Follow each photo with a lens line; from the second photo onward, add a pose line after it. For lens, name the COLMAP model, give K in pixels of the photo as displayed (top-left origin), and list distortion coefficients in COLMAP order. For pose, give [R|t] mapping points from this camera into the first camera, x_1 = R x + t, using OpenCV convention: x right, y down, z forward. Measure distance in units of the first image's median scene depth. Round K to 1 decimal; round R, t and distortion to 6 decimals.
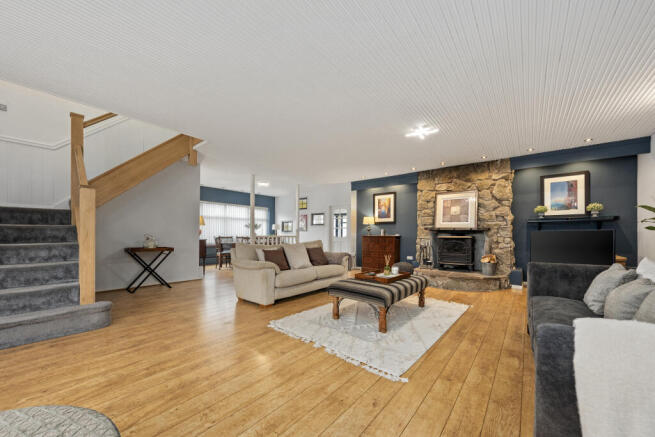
lens RADIAL K [[244.1, 0, 321.4], [0, 244.1, 236.9], [0, 0, 1]] dist [-0.001085, 0.000589]
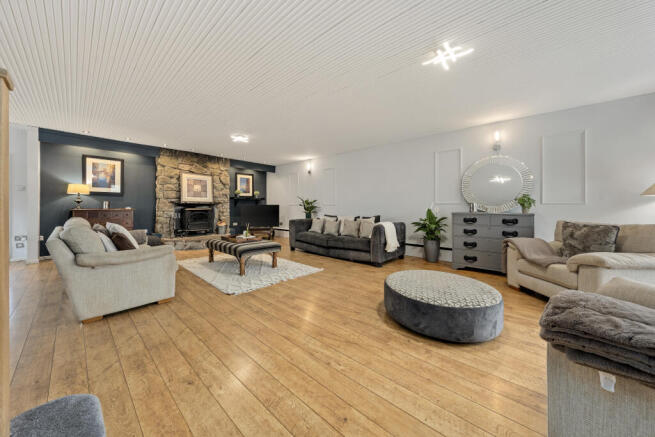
lens RADIAL K [[227.4, 0, 331.7], [0, 227.4, 202.3], [0, 0, 1]] dist [-0.001198, 0.000027]
pose [[0.007967, 0.009620, 0.999922, -0.756126], [0.010187, 0.999901, -0.009701, -0.019335], [-0.999916, 0.010263, 0.007868, 0.346002]]
